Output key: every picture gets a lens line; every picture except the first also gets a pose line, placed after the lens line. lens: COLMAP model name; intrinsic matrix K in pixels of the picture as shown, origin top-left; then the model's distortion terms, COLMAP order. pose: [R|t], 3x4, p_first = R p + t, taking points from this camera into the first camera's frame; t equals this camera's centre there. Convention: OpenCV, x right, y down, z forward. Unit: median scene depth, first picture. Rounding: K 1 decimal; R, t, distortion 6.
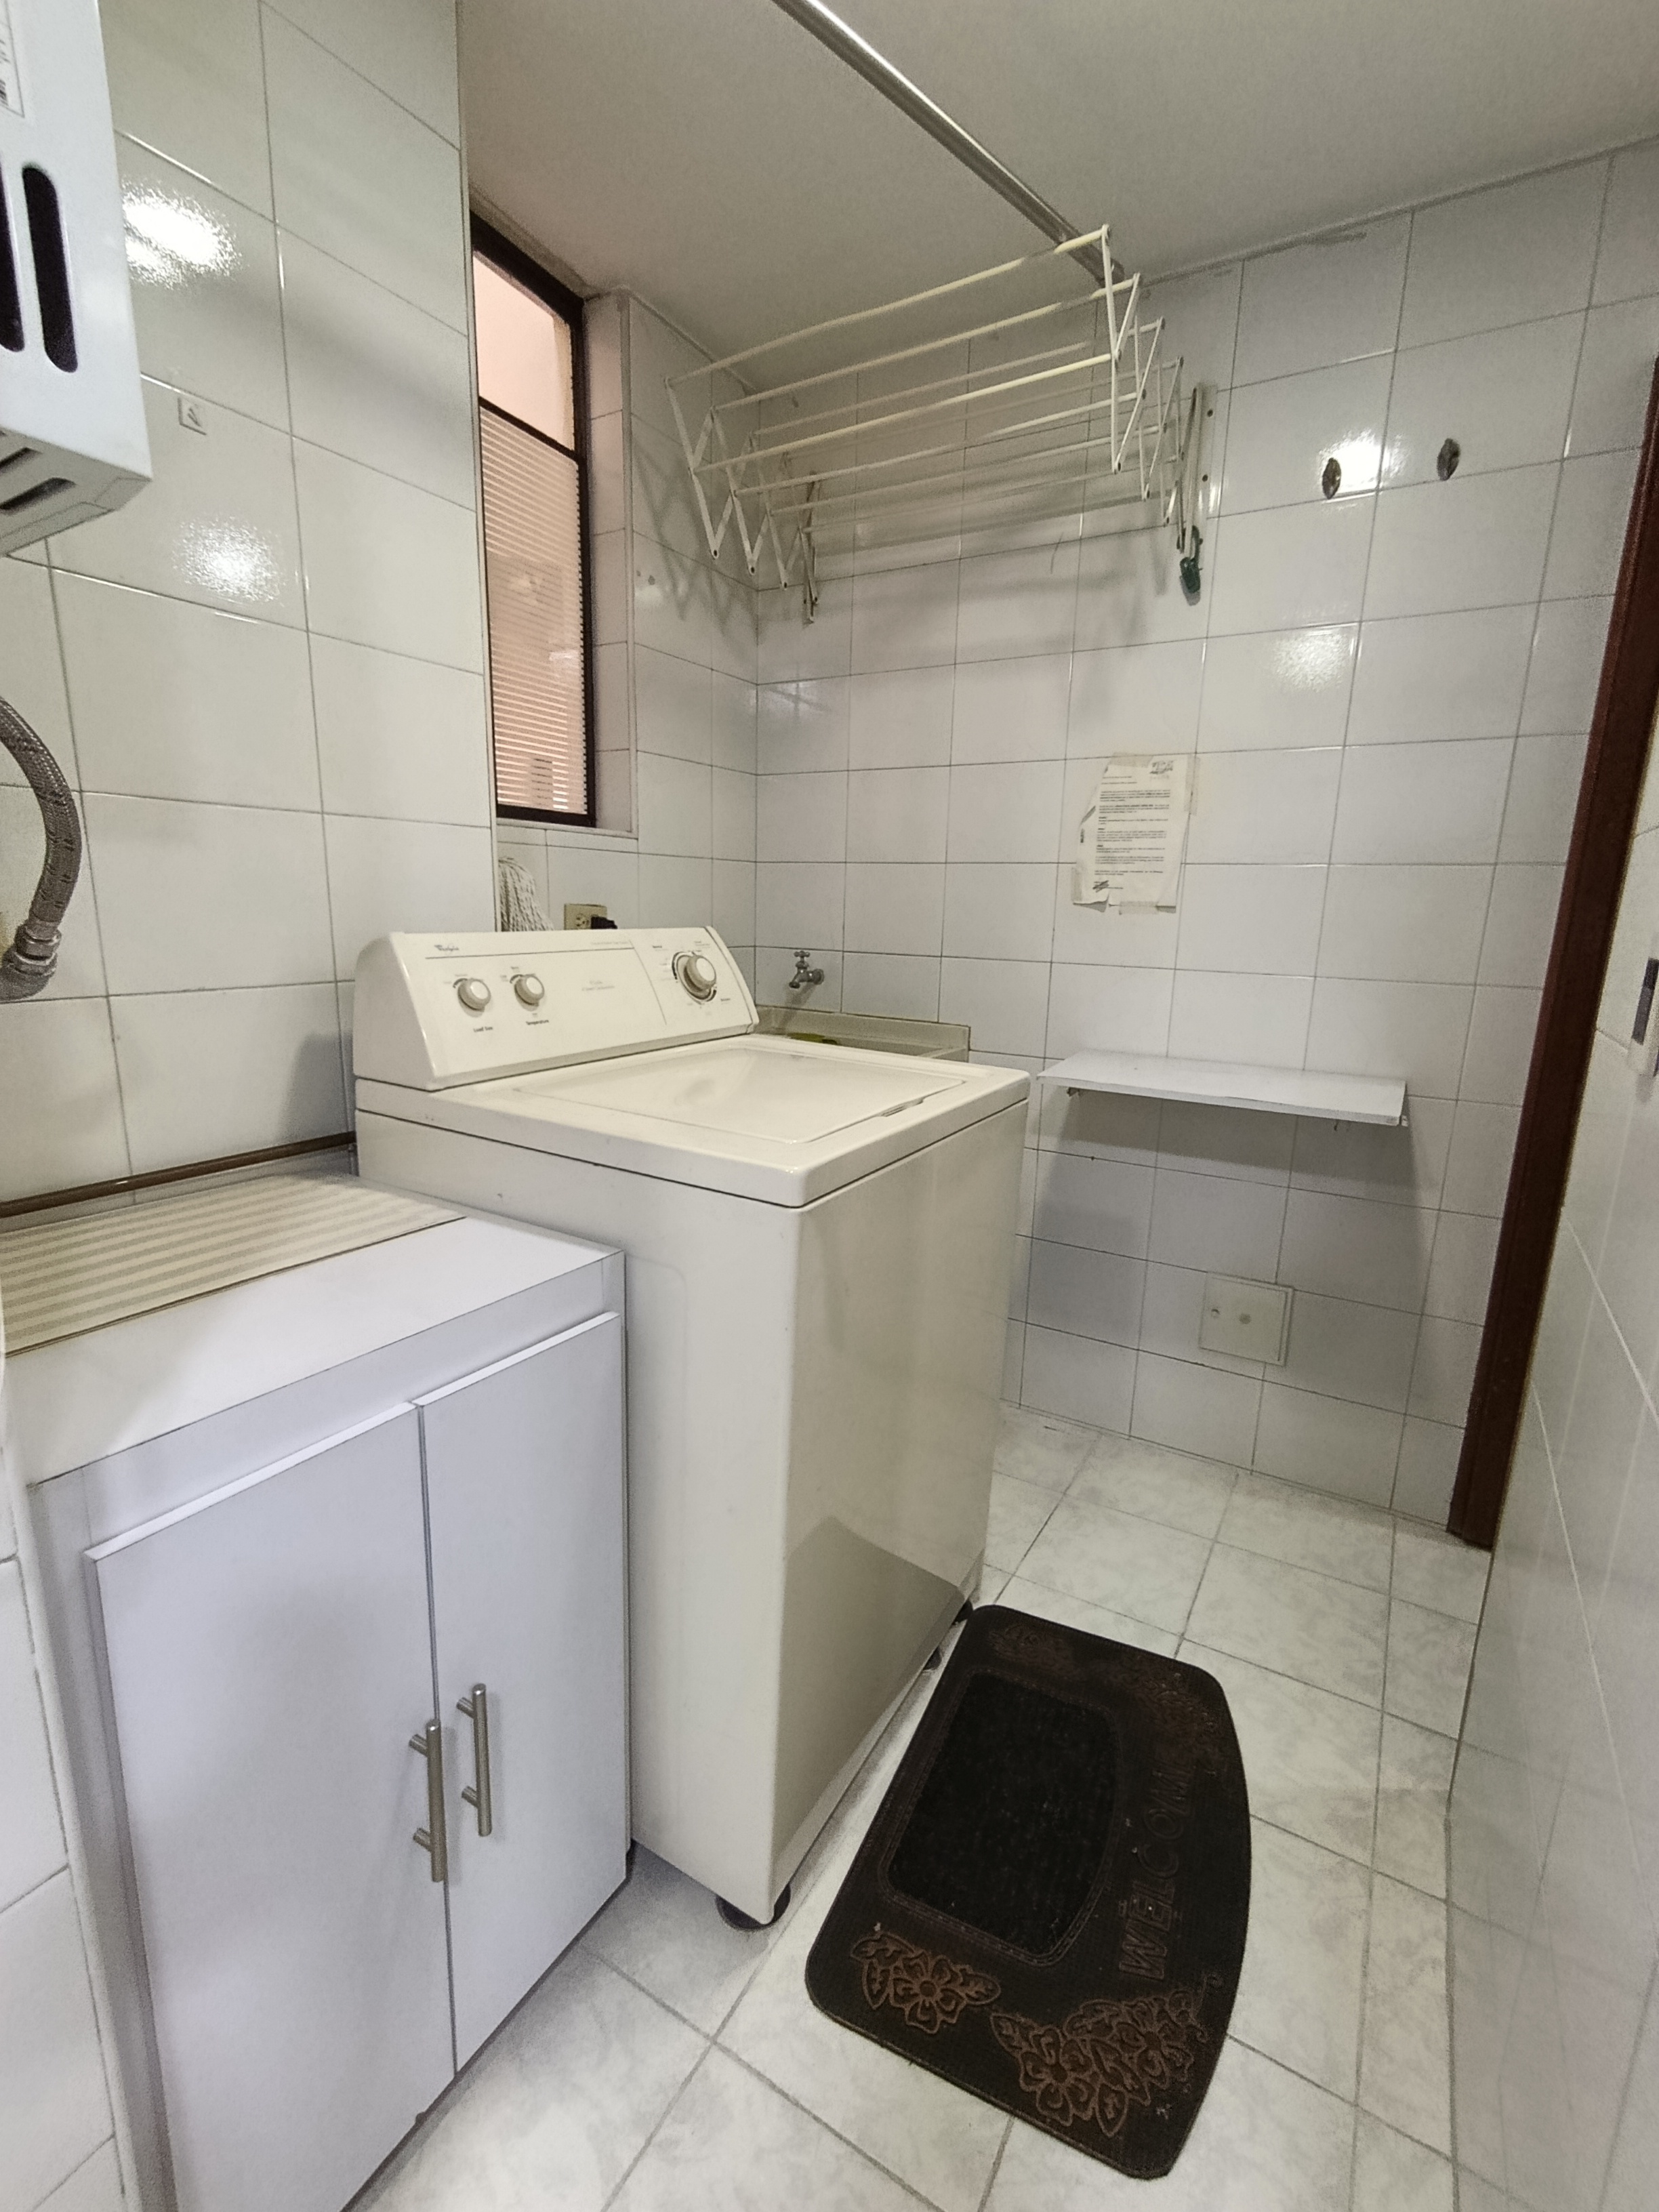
lens RADIAL K [[985.5, 0, 829.9], [0, 985.5, 1106.1], [0, 0, 1]] dist [-0.001912, 0.001093]
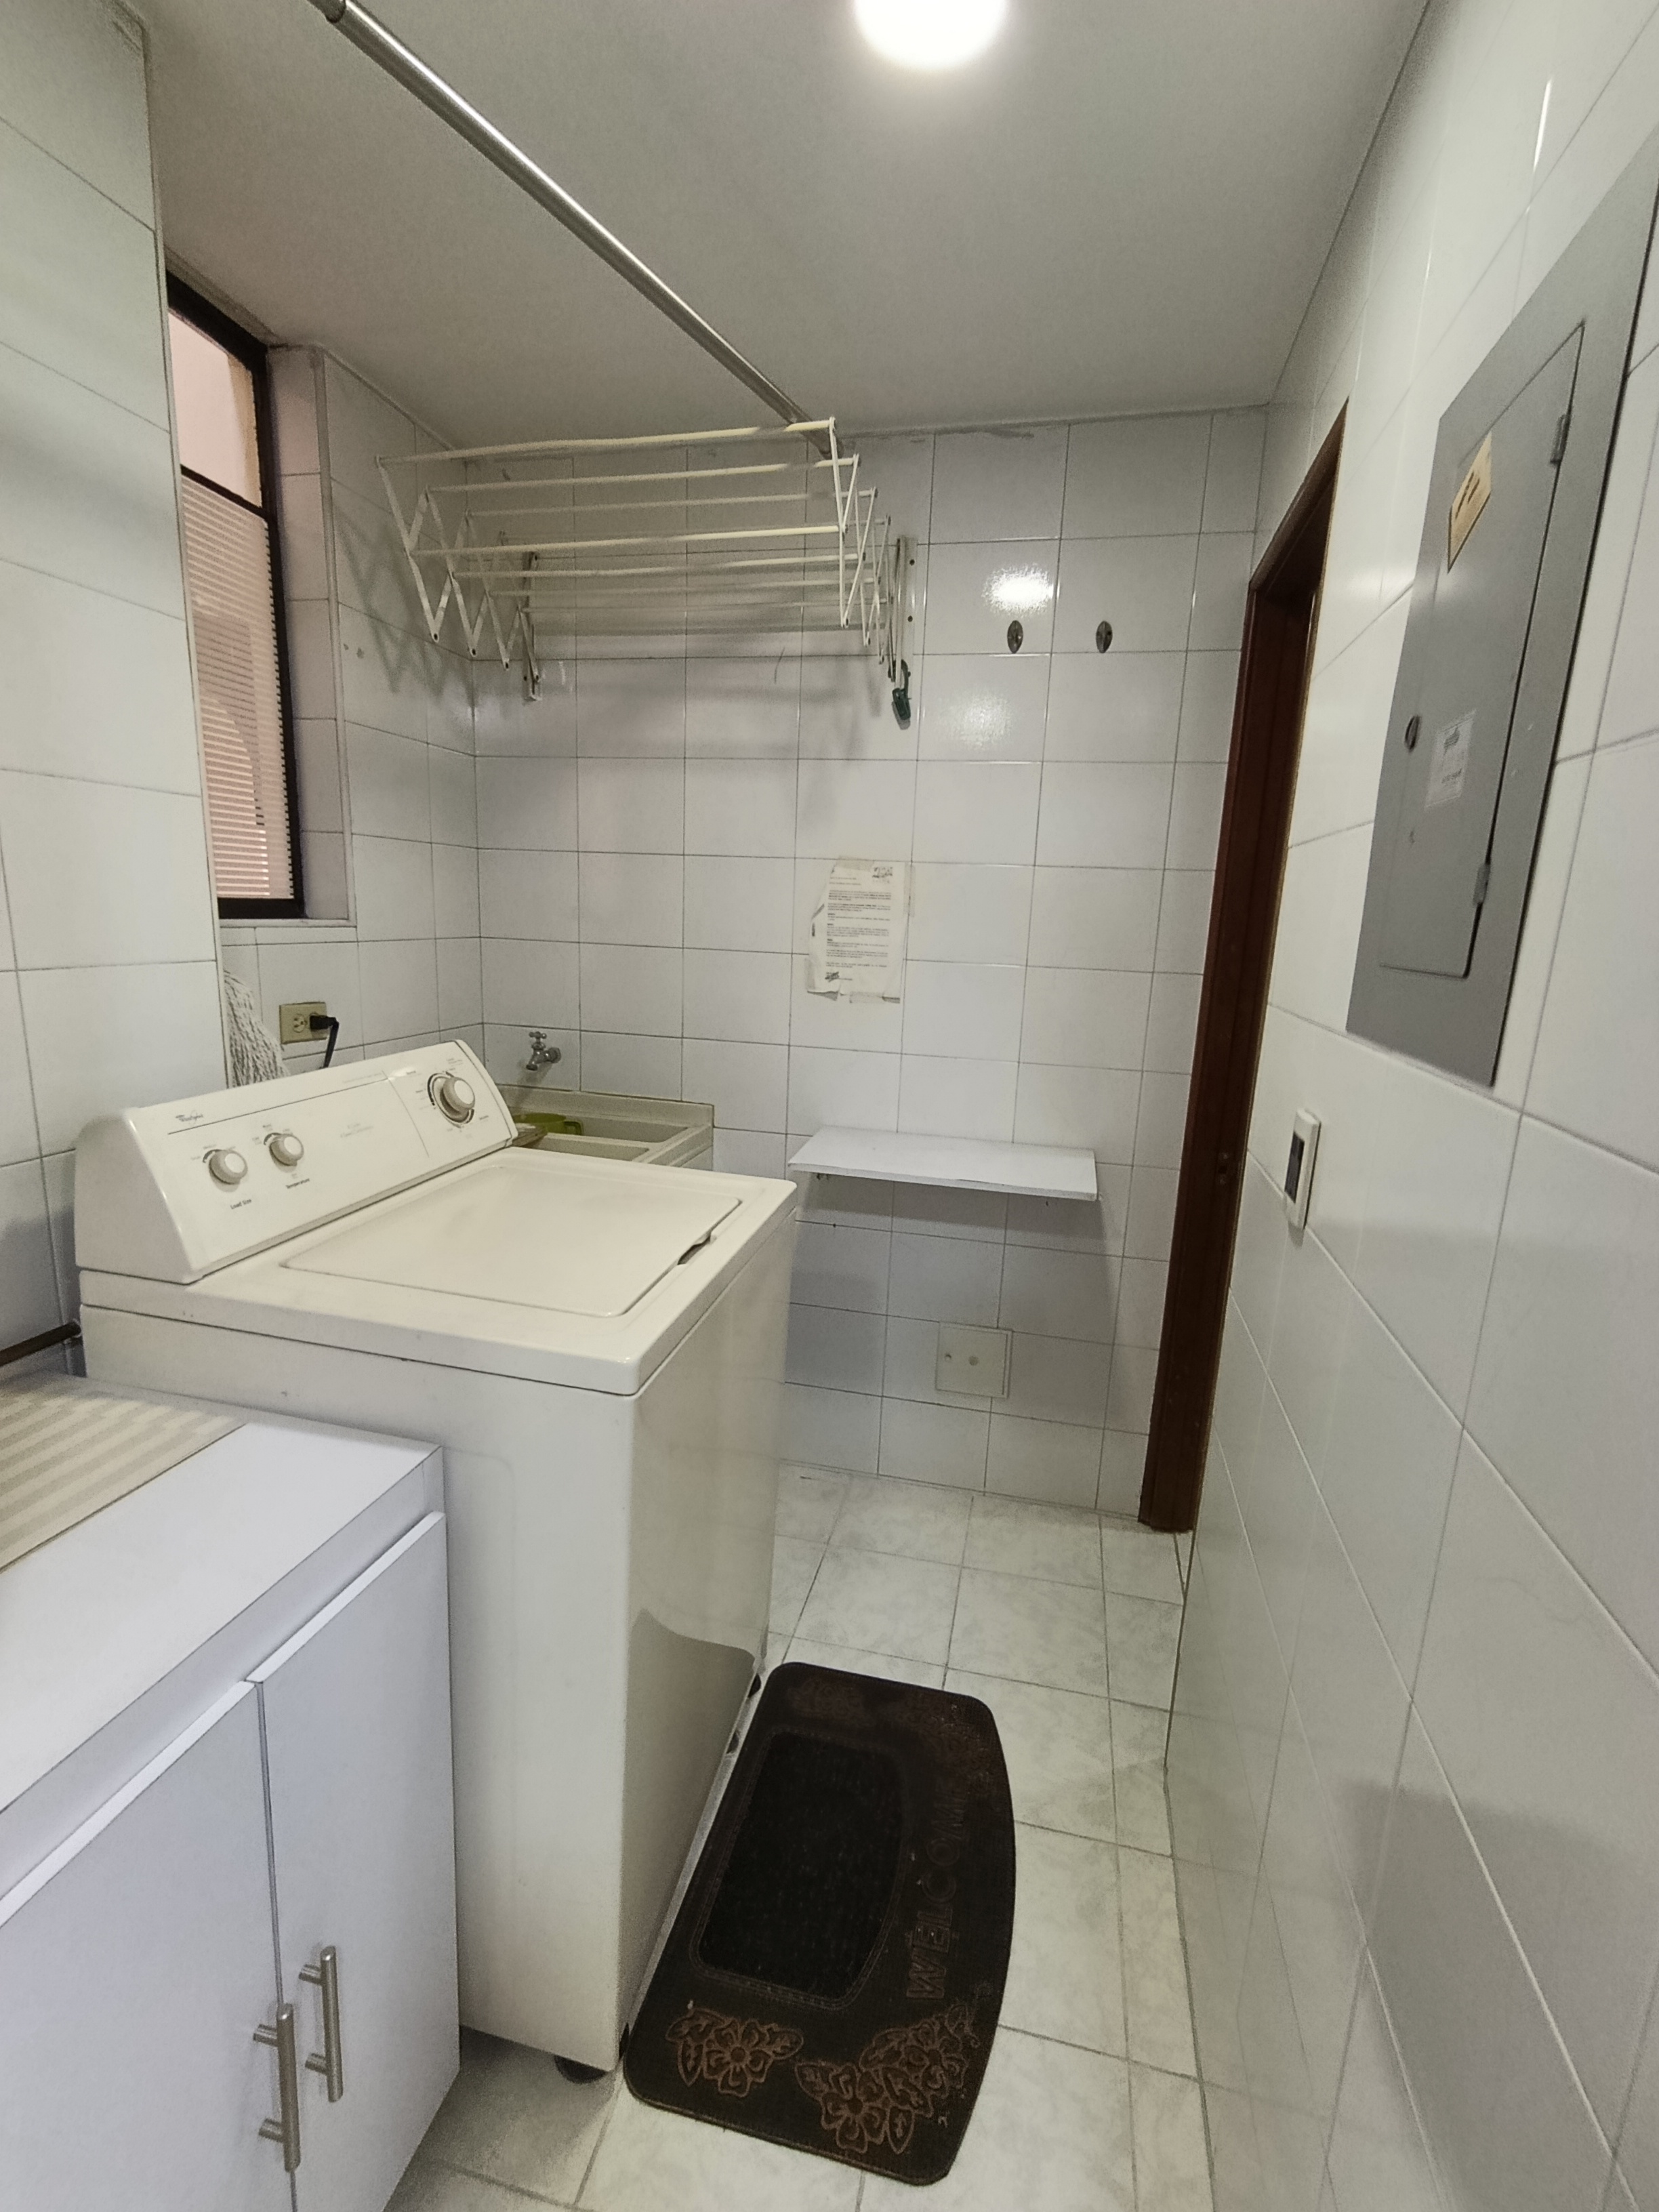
lens RADIAL K [[985.5, 0, 825.0], [0, 985.5, 1105.7], [0, 0, 1]] dist [-0.001912, 0.001093]
pose [[0.953013, -0.048985, 0.298942, -0.074630], [0.048796, 0.998776, 0.008102, -0.110316], [-0.298973, 0.006866, 0.954237, -0.030339]]
